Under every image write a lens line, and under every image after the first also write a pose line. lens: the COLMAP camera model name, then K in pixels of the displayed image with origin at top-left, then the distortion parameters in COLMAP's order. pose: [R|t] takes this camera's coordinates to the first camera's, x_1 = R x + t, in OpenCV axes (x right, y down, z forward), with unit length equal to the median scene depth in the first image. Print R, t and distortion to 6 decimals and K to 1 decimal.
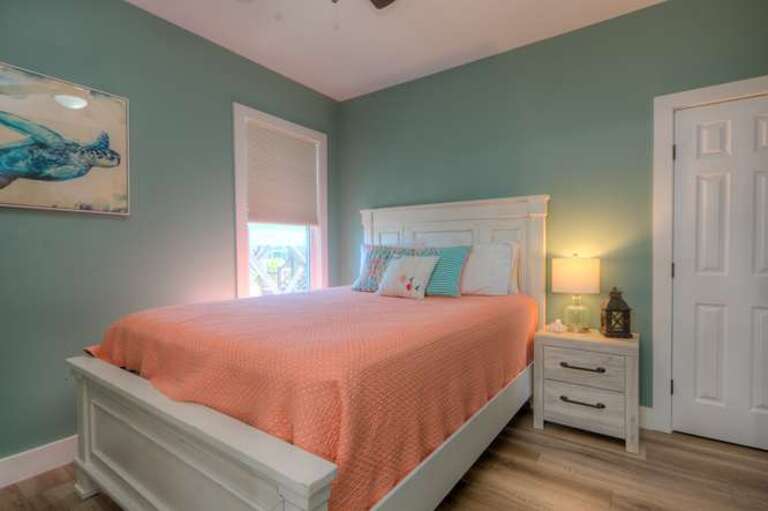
lens RADIAL K [[362.9, 0, 388.3], [0, 362.9, 251.1], [0, 0, 1]] dist [0.000156, -0.000201]
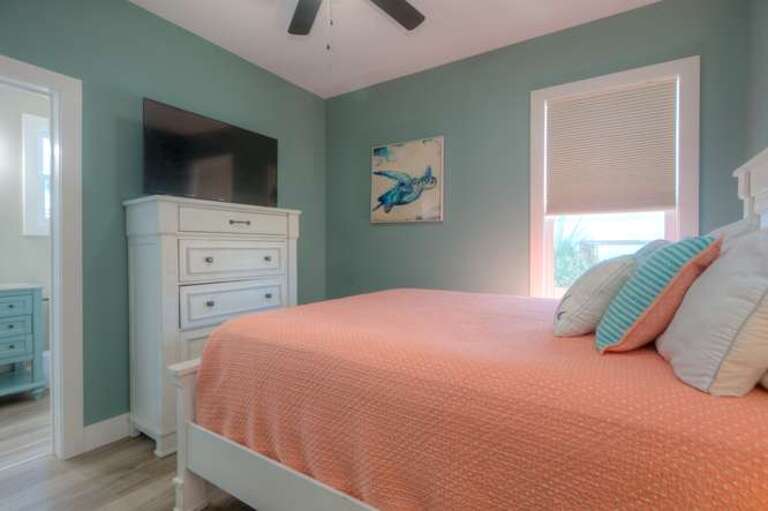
lens RADIAL K [[362.9, 0, 388.3], [0, 362.9, 251.1], [0, 0, 1]] dist [0.000156, -0.000201]
pose [[0.063269, 0.020914, -0.997777, 0.698884], [-0.001496, 0.999781, 0.020861, -0.012031], [0.997995, 0.000173, 0.063287, 0.763475]]
